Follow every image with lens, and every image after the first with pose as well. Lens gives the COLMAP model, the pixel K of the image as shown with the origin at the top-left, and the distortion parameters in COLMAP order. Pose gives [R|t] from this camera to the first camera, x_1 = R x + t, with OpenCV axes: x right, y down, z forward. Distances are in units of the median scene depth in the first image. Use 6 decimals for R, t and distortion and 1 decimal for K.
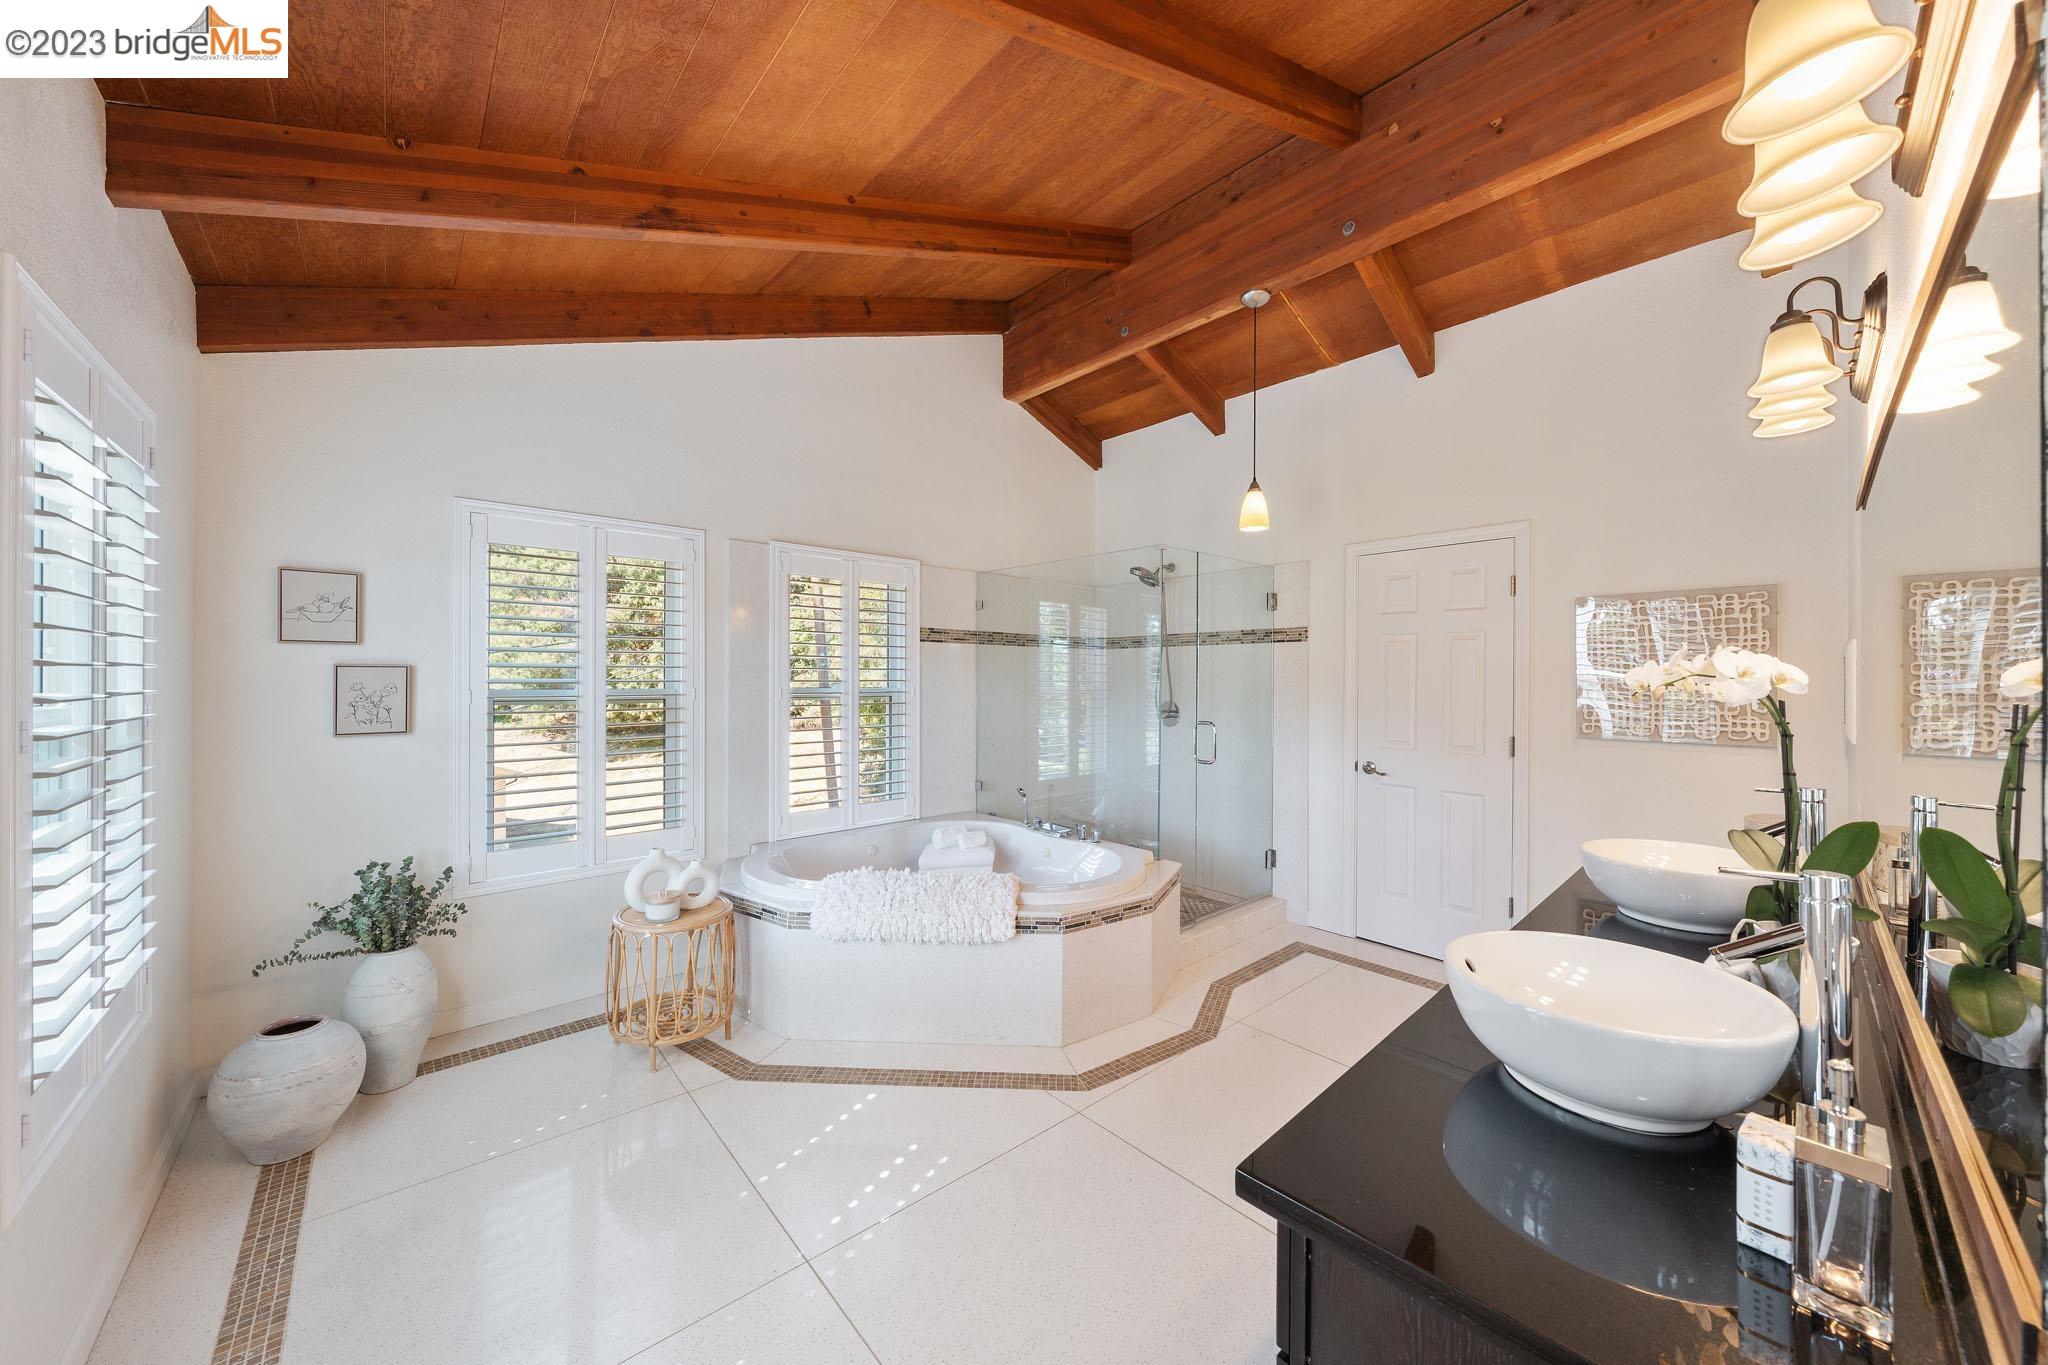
lens RADIAL K [[729.1, 0, 1016.8], [0, 729.1, 672.0], [0, 0, 1]] dist [-0.000364, -0.000076]
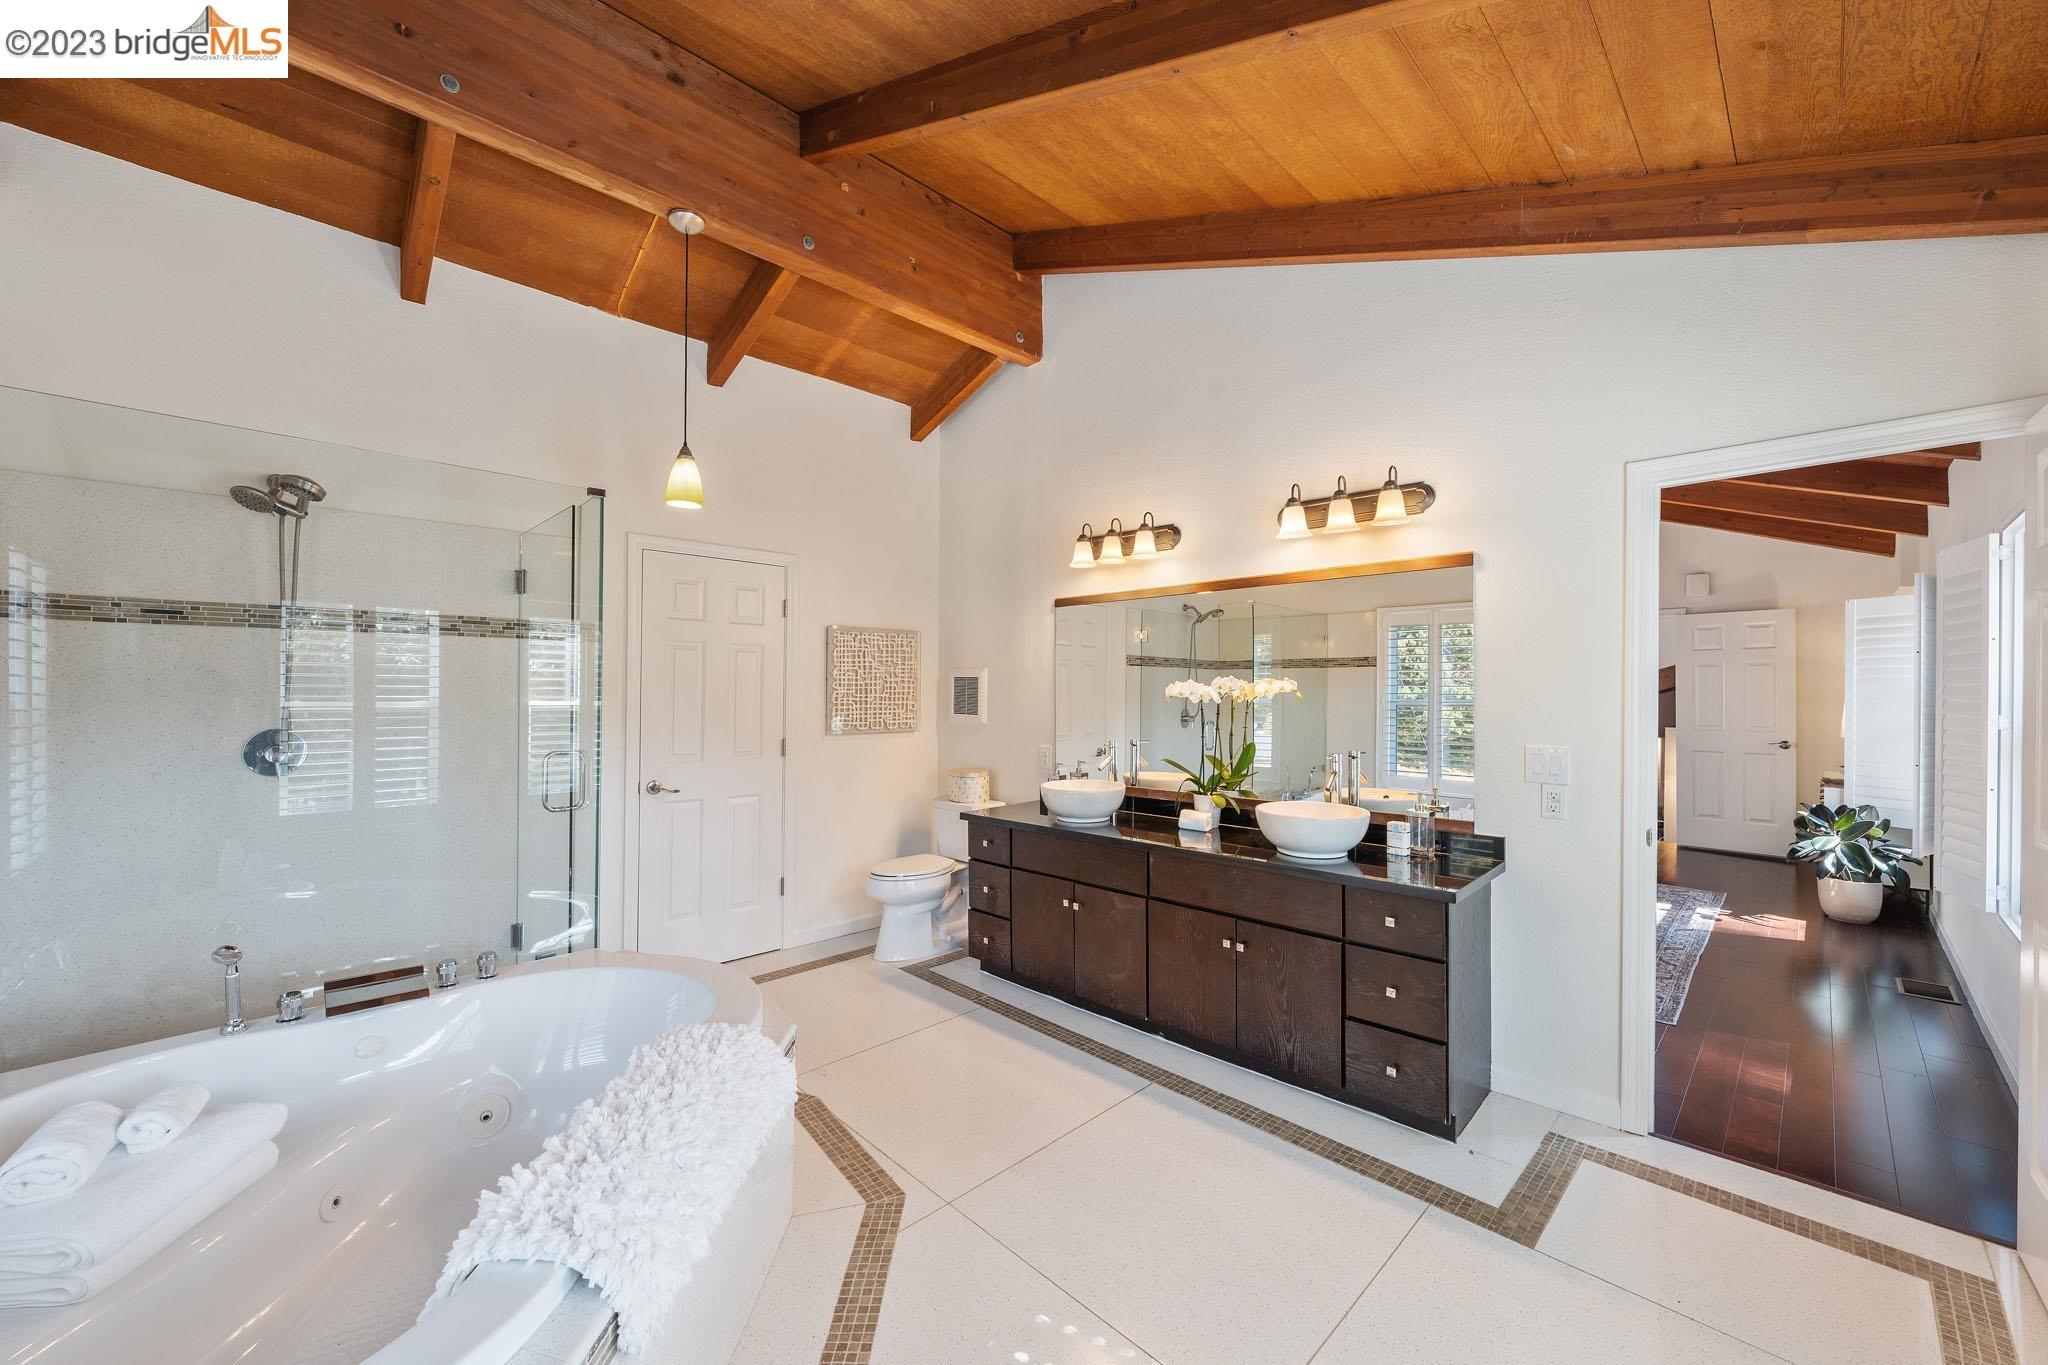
lens RADIAL K [[790.0, 0, 1025.0], [0, 790.0, 686.3], [0, 0, 1]] dist [0.002589, 0.000190]
pose [[-0.063136, 0.000463, 0.998005, -0.539389], [-0.013711, 0.999905, -0.001332, 0.001621], [-0.997911, -0.013767, -0.063123, 0.626682]]
